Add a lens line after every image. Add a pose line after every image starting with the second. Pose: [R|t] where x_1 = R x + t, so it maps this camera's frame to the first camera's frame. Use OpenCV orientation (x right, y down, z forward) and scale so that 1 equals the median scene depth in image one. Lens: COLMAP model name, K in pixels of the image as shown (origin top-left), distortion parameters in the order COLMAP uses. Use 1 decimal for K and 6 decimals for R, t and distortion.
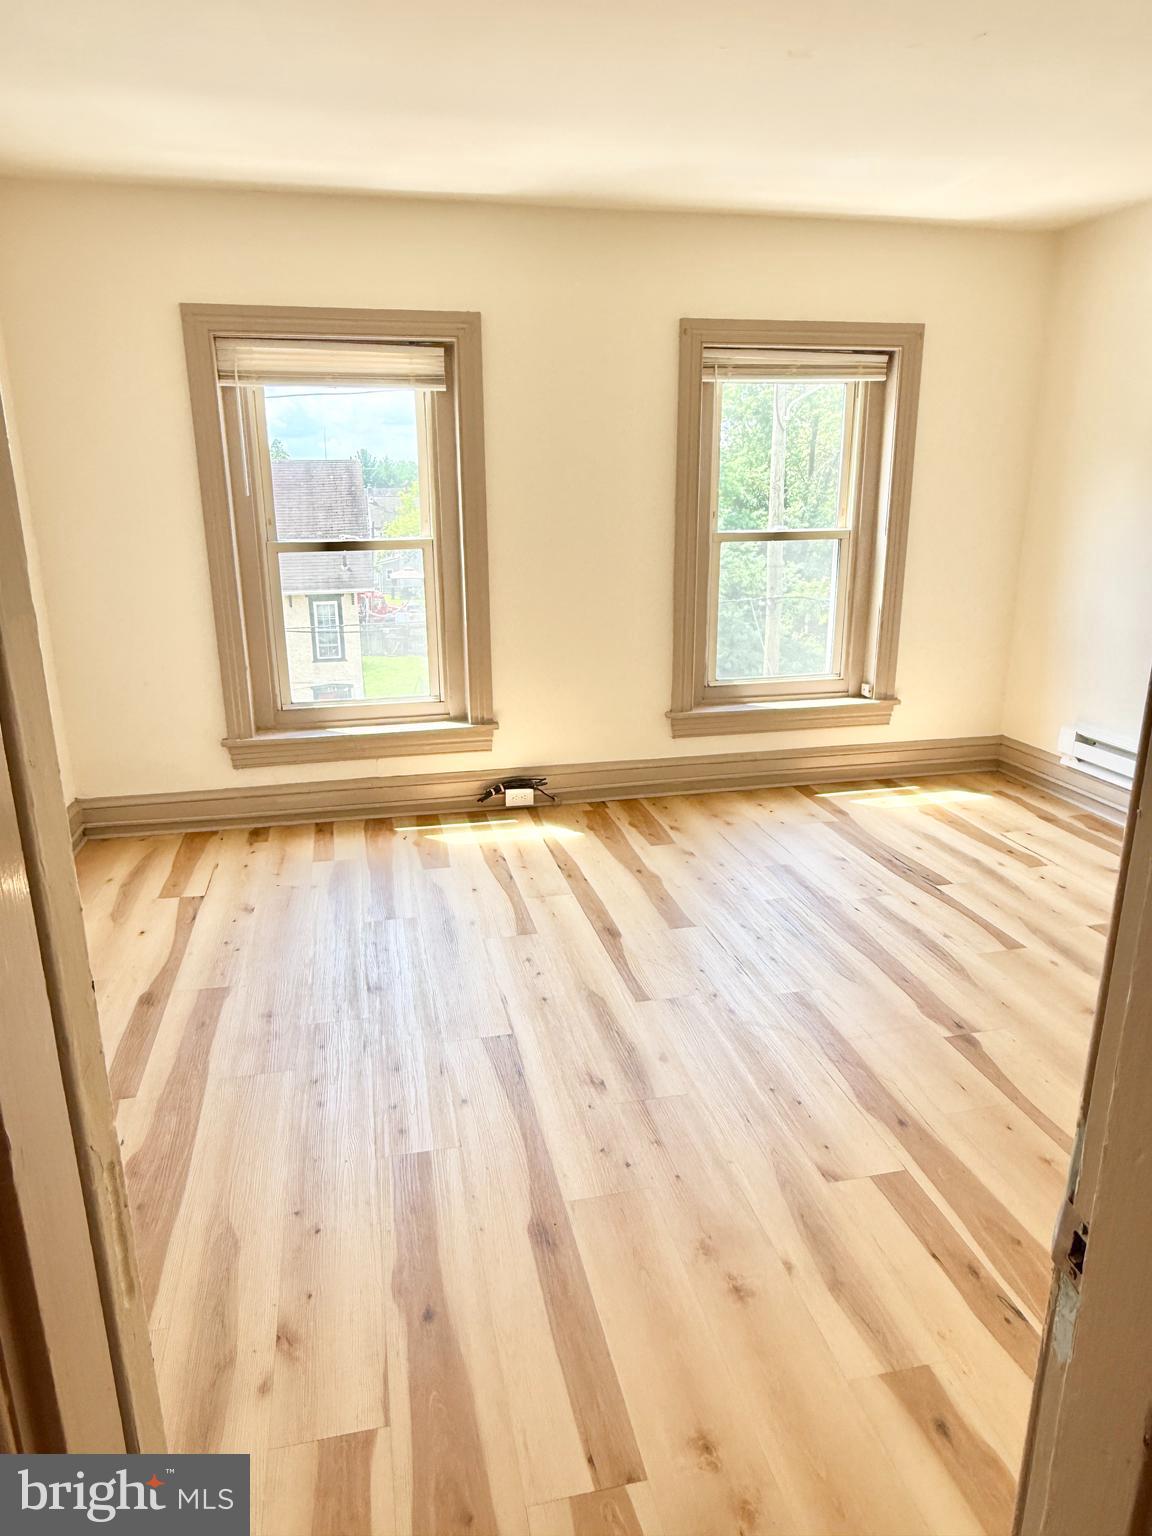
lens RADIAL K [[970.8, 0, 576.0], [0, 970.8, 768.0], [0, 0, 1]] dist [0.000423, -0.000606]
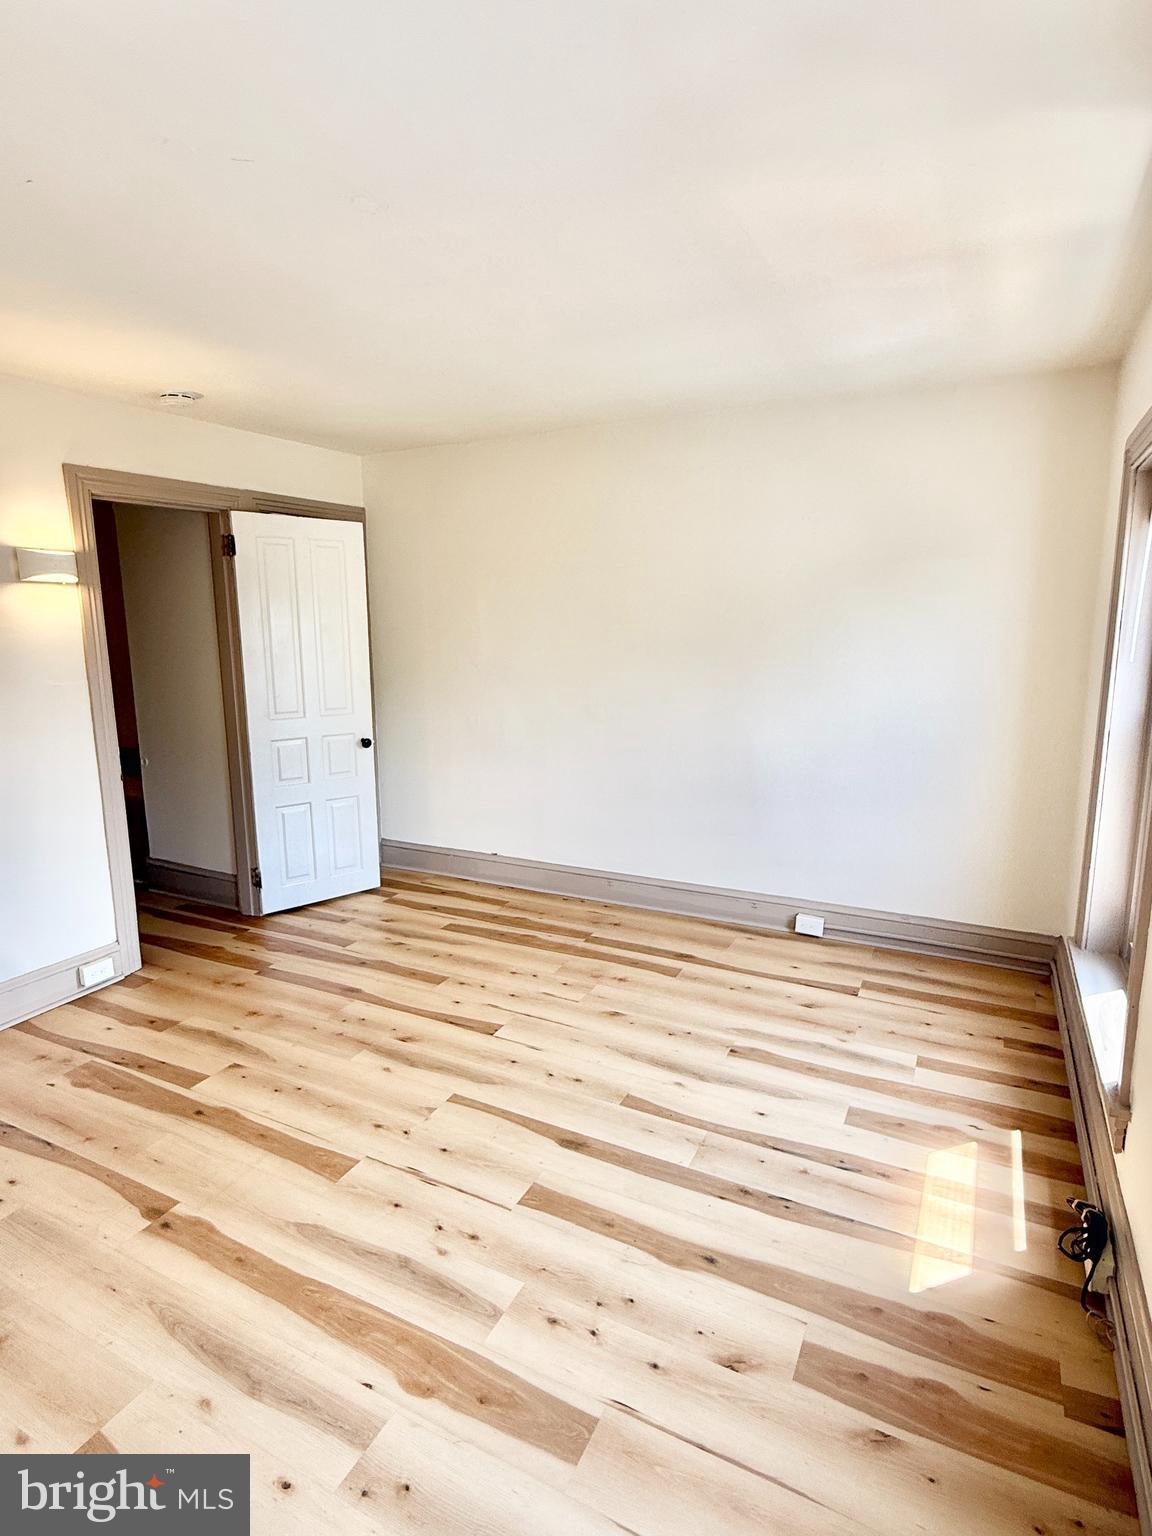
lens RADIAL K [[809.7, 0, 576.0], [0, 809.7, 768.0], [0, 0, 1]] dist [0.001868, 0.000208]
pose [[-0.634654, 0.151567, -0.757788, 0.597432], [-0.207774, 0.911007, 0.356225, -0.451910], [0.744342, 0.383528, -0.546683, 1.384955]]
